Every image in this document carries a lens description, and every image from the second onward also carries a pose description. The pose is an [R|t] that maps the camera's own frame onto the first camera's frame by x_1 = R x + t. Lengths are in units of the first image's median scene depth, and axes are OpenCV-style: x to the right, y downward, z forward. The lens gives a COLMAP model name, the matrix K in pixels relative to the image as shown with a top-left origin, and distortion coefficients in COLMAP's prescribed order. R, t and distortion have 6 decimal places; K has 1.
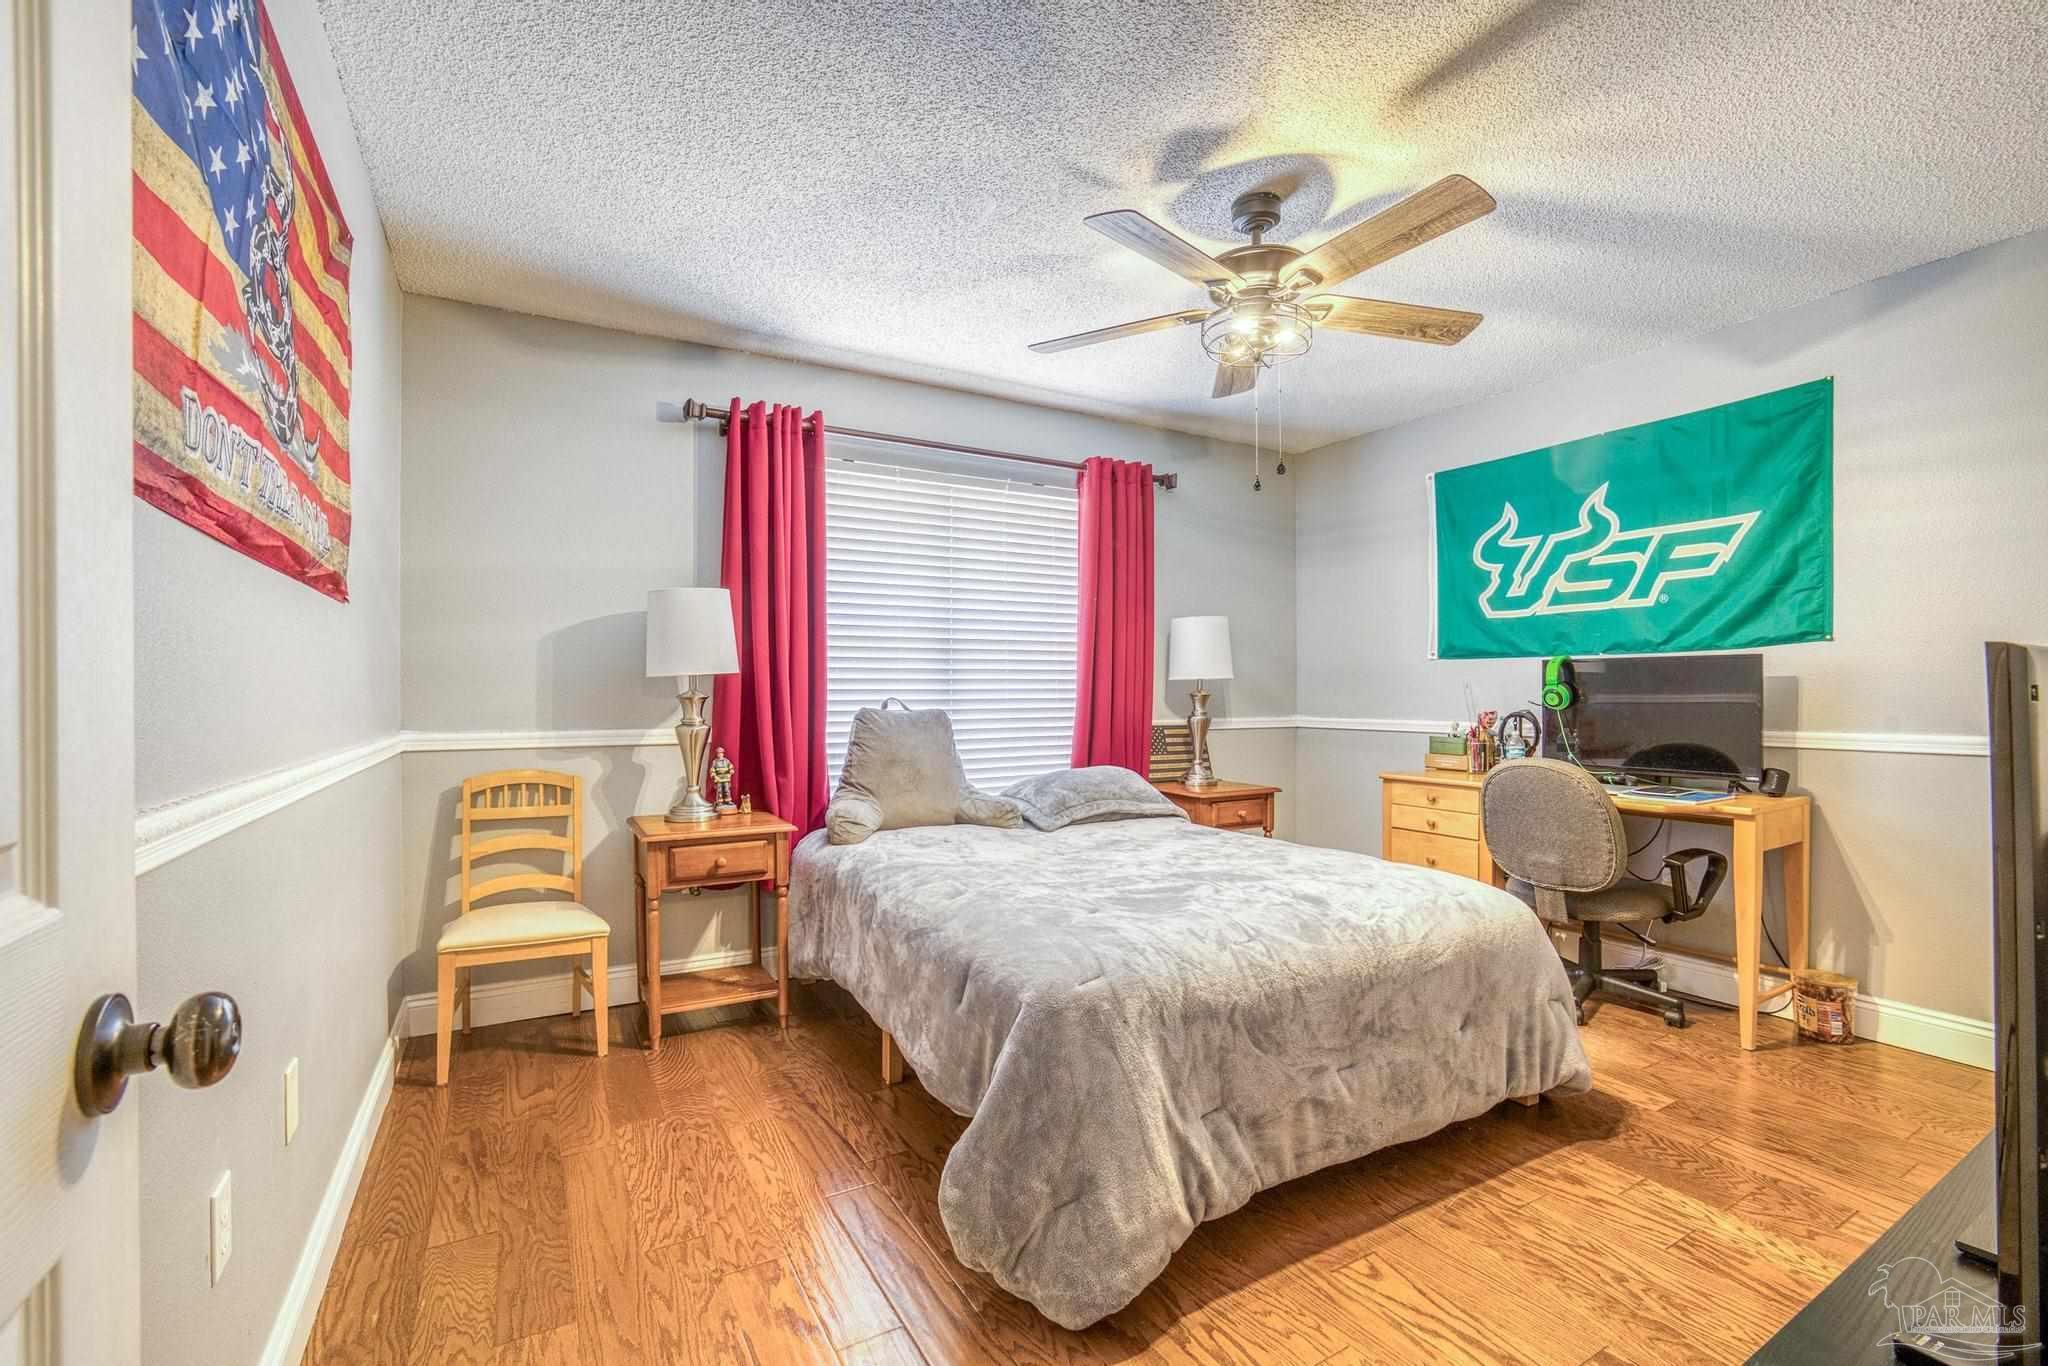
lens RADIAL K [[888.8, 0, 1023.8], [0, 888.8, 686.6], [0, 0, 1]] dist [-0.033371, 0.012034]
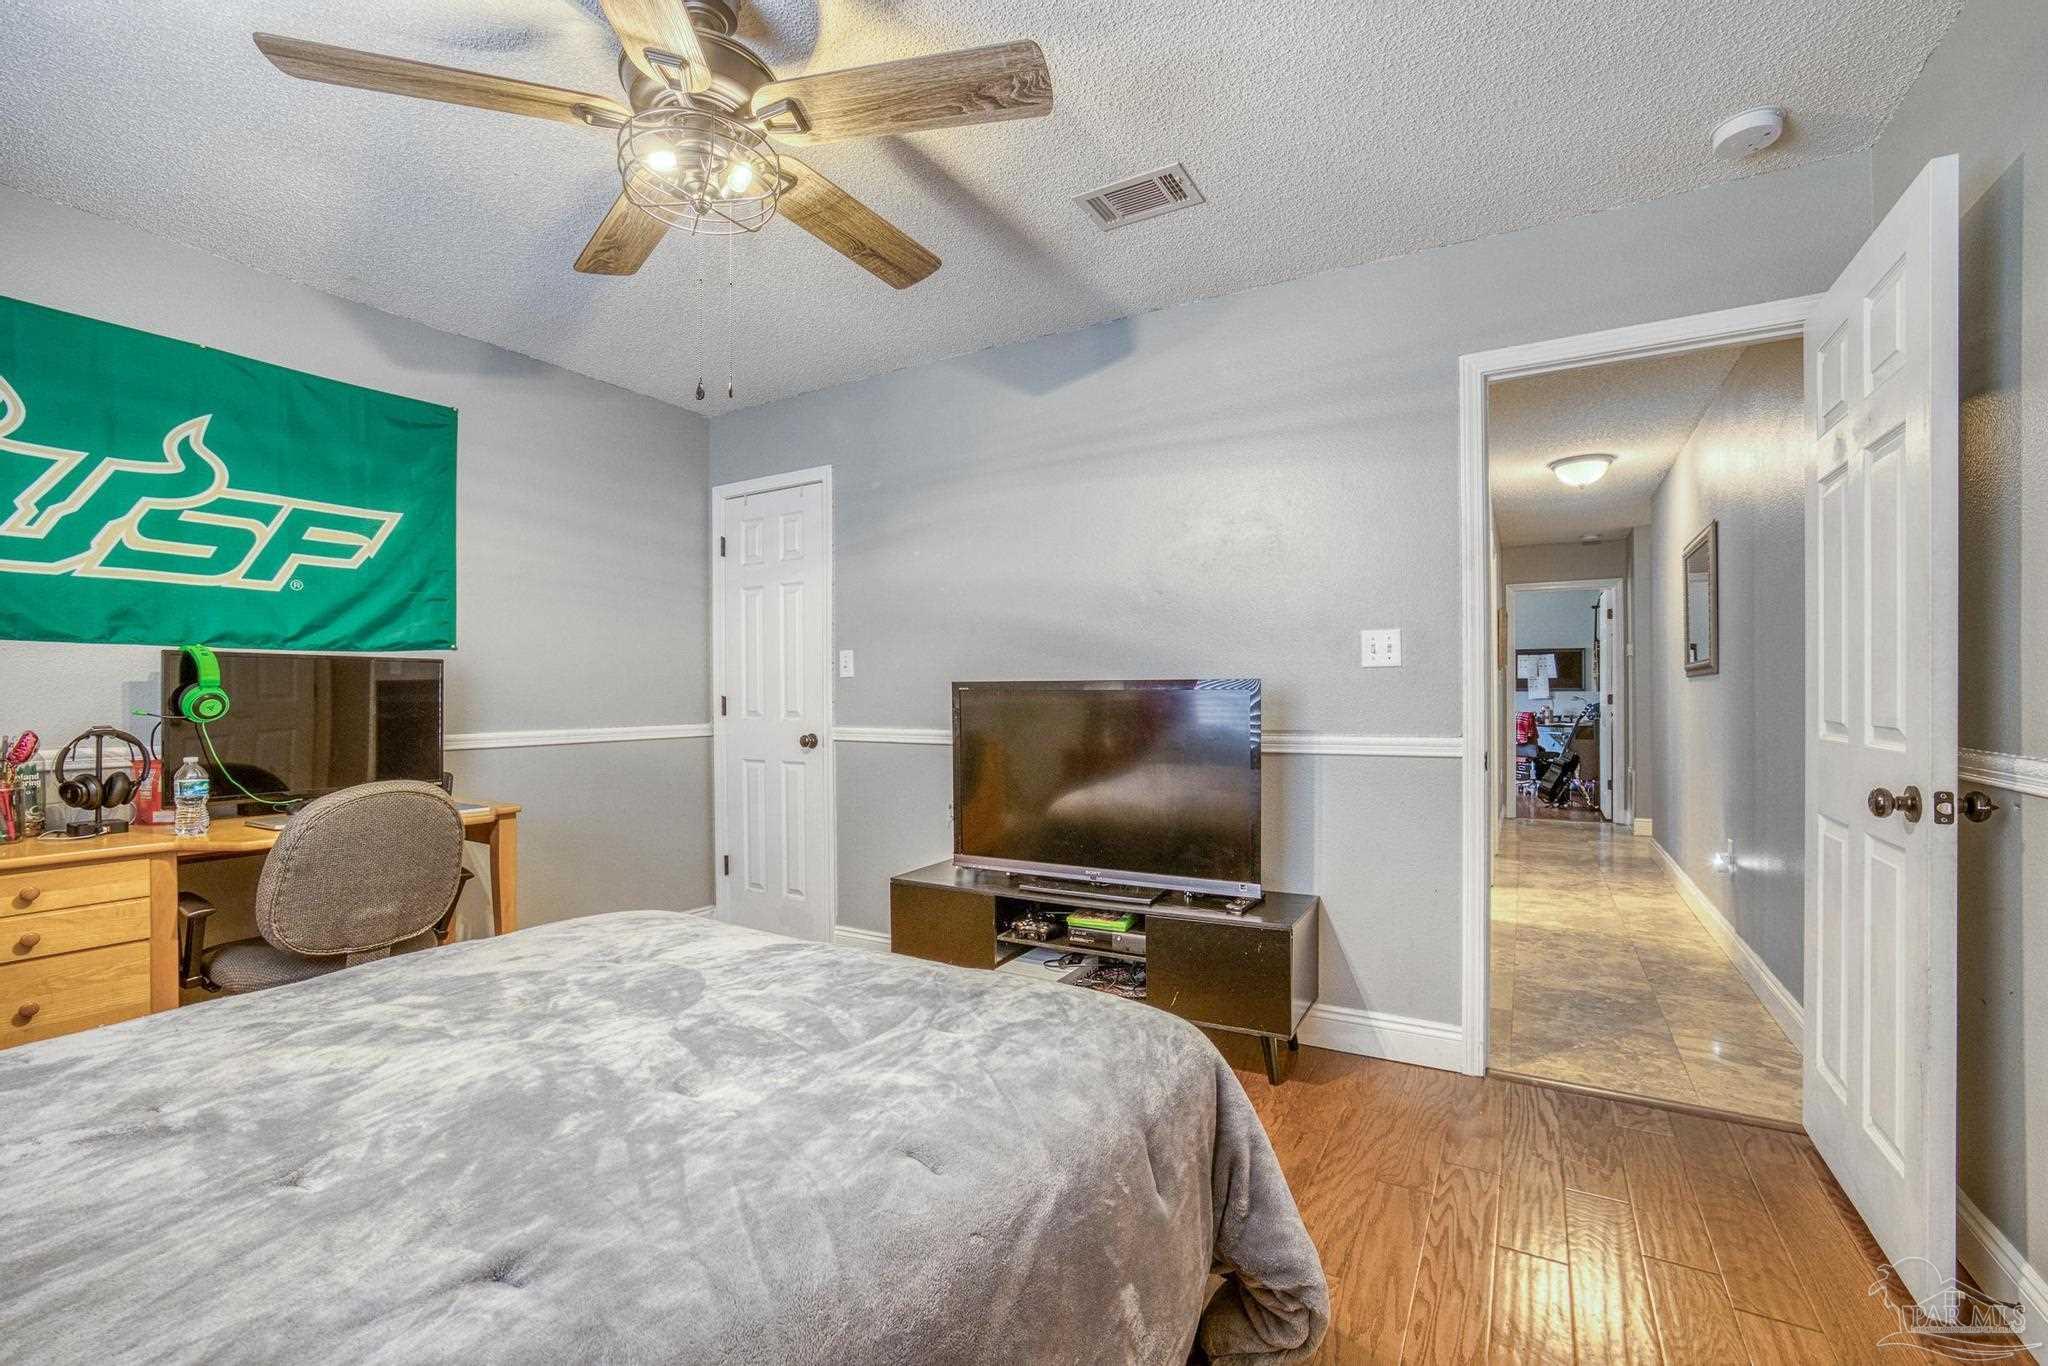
lens RADIAL K [[888.8, 0, 1021.2], [0, 888.8, 693.2], [0, 0, 1]] dist [-0.033371, 0.012034]
pose [[-0.506216, 0.011909, 0.862325, -0.320942], [0.006424, 0.999929, -0.010039, 0.014066], [-0.862383, 0.000458, -0.506256, 0.800572]]
